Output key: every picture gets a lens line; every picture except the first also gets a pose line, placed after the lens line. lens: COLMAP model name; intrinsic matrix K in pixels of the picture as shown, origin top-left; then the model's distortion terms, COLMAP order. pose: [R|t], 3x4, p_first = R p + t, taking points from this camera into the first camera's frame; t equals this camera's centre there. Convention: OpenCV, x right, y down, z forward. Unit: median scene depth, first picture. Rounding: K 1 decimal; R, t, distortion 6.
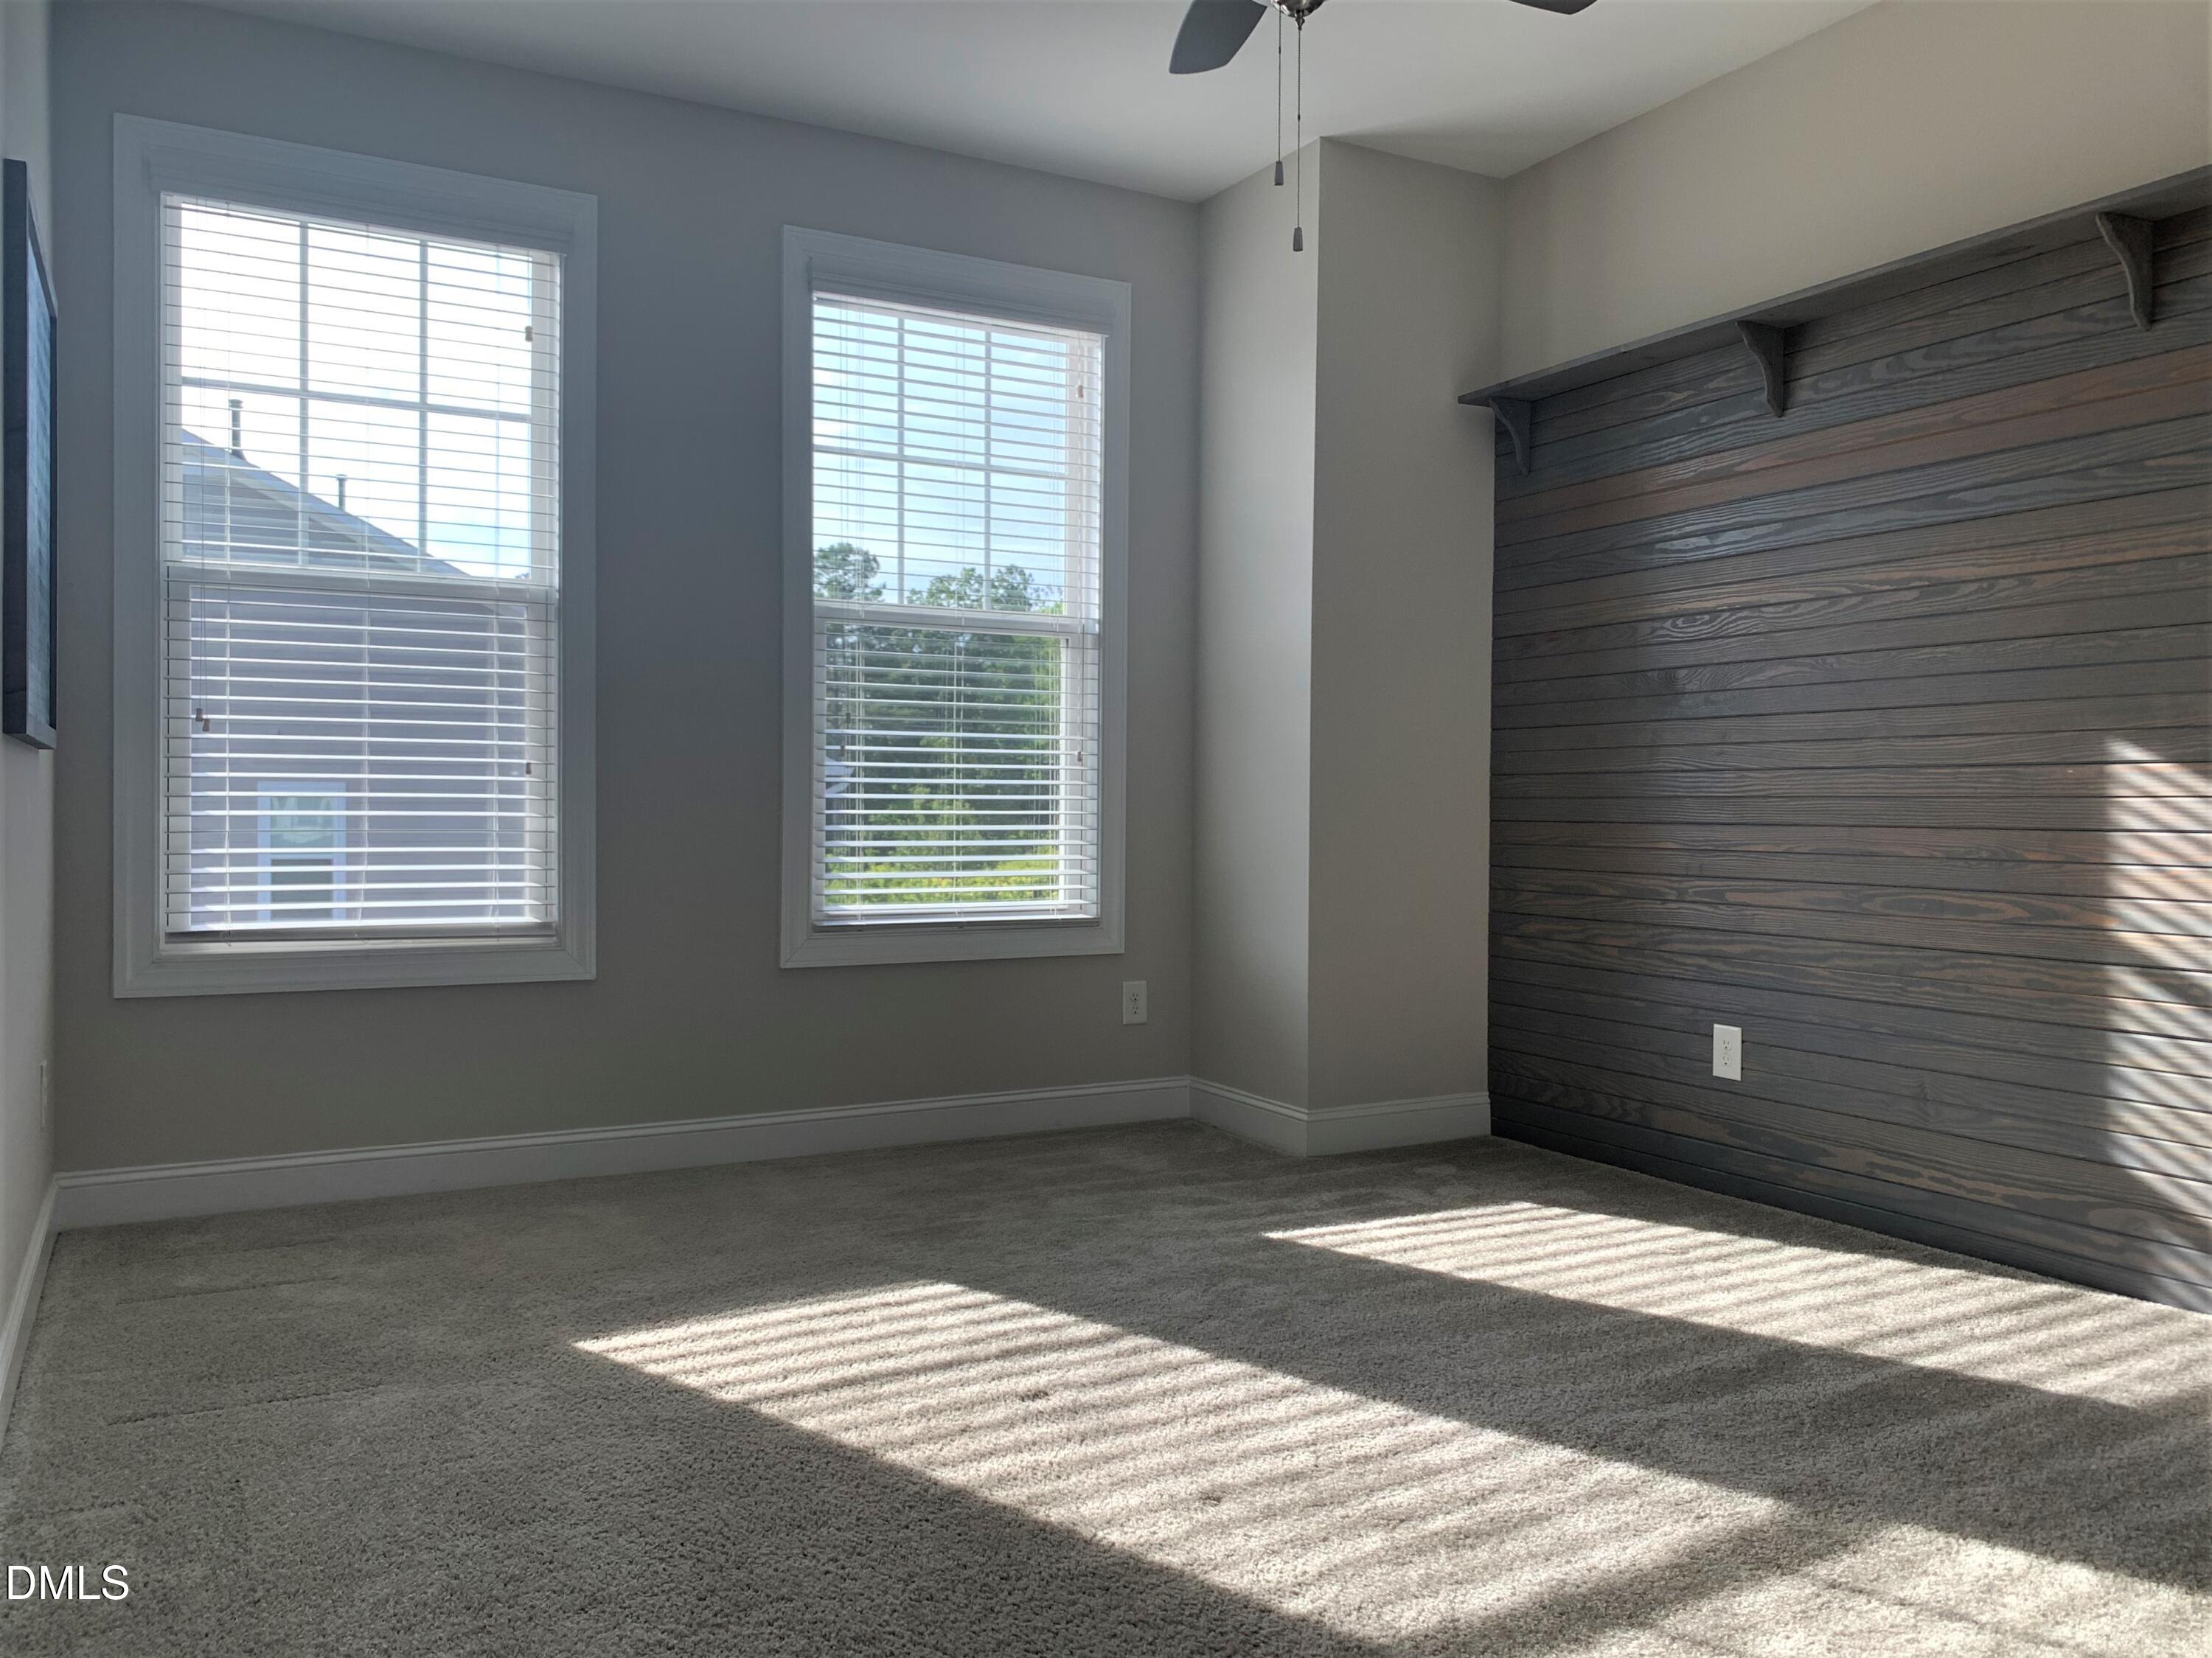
lens RADIAL K [[1668.5, 0, 1106.0], [0, 1668.5, 829.0], [0, 0, 1]] dist [0.005065, 0.000408]
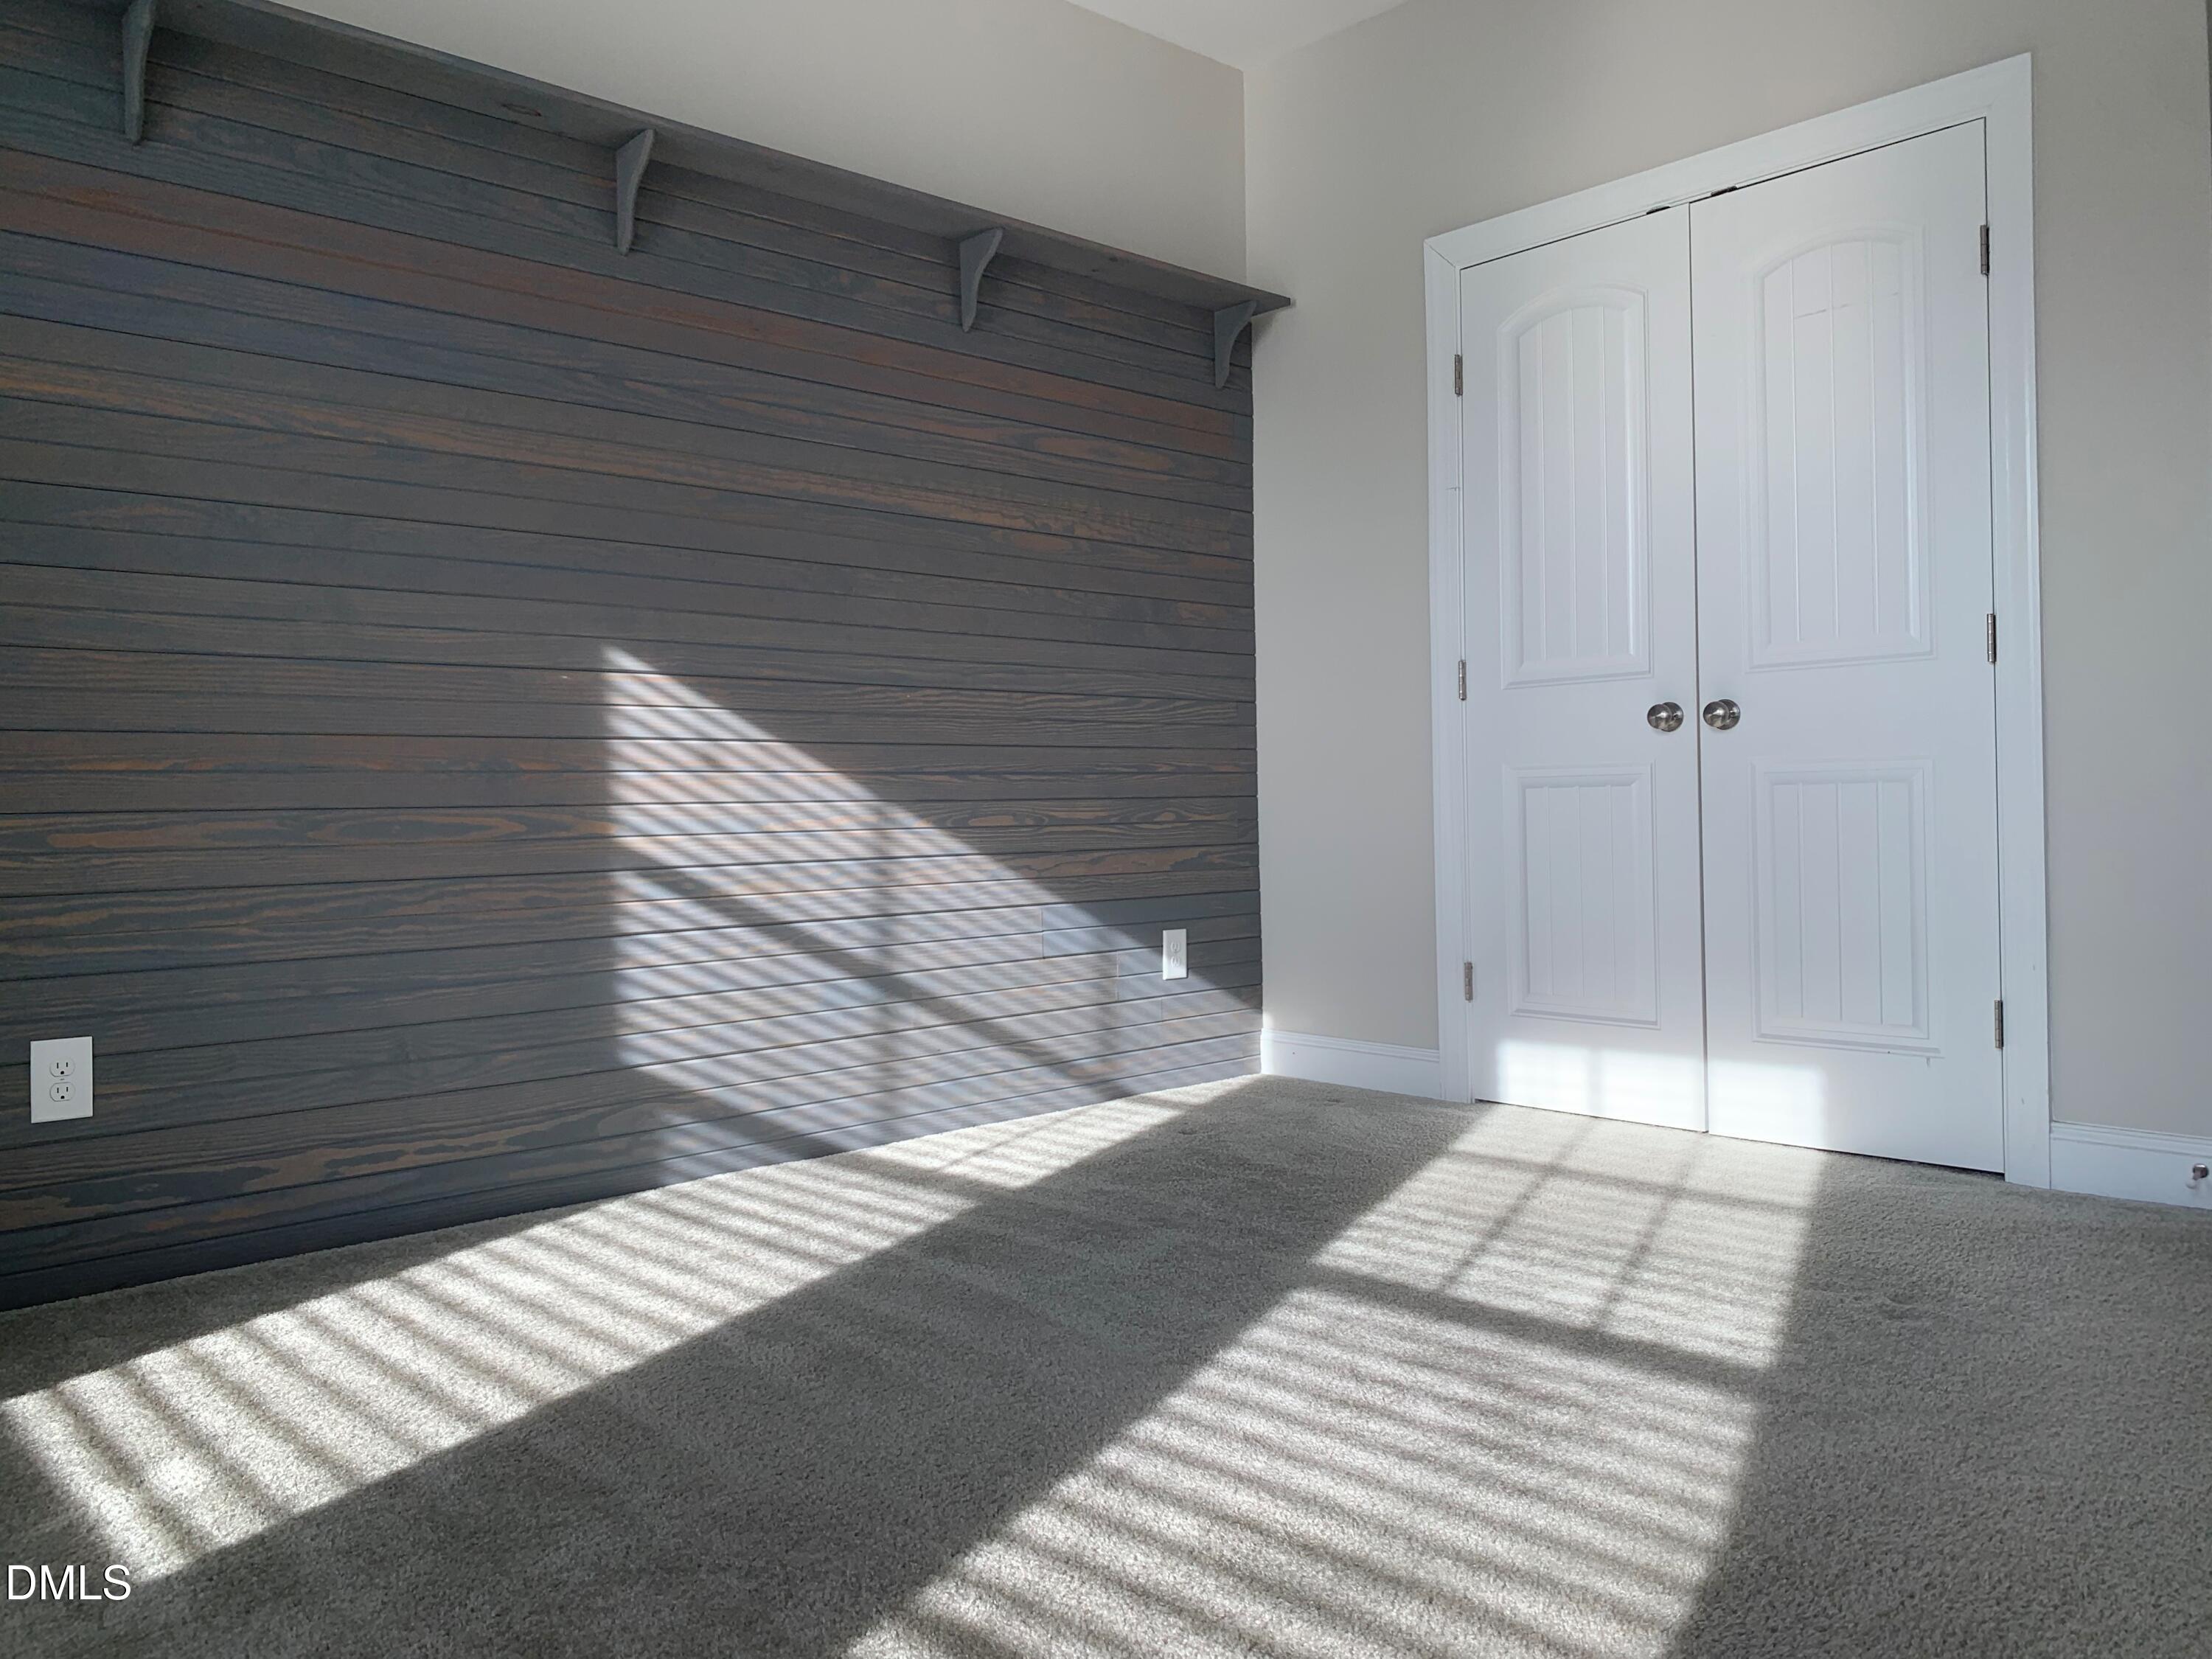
lens RADIAL K [[1668.6, 0, 1106.0], [0, 1668.6, 829.5], [0, 0, 1]] dist [0.005065, 0.000408]
pose [[-0.230133, -0.011520, 0.973091, -0.437300], [0.034508, 0.999204, 0.019990, 0.045215], [-0.972547, 0.038180, -0.229552, 0.919208]]
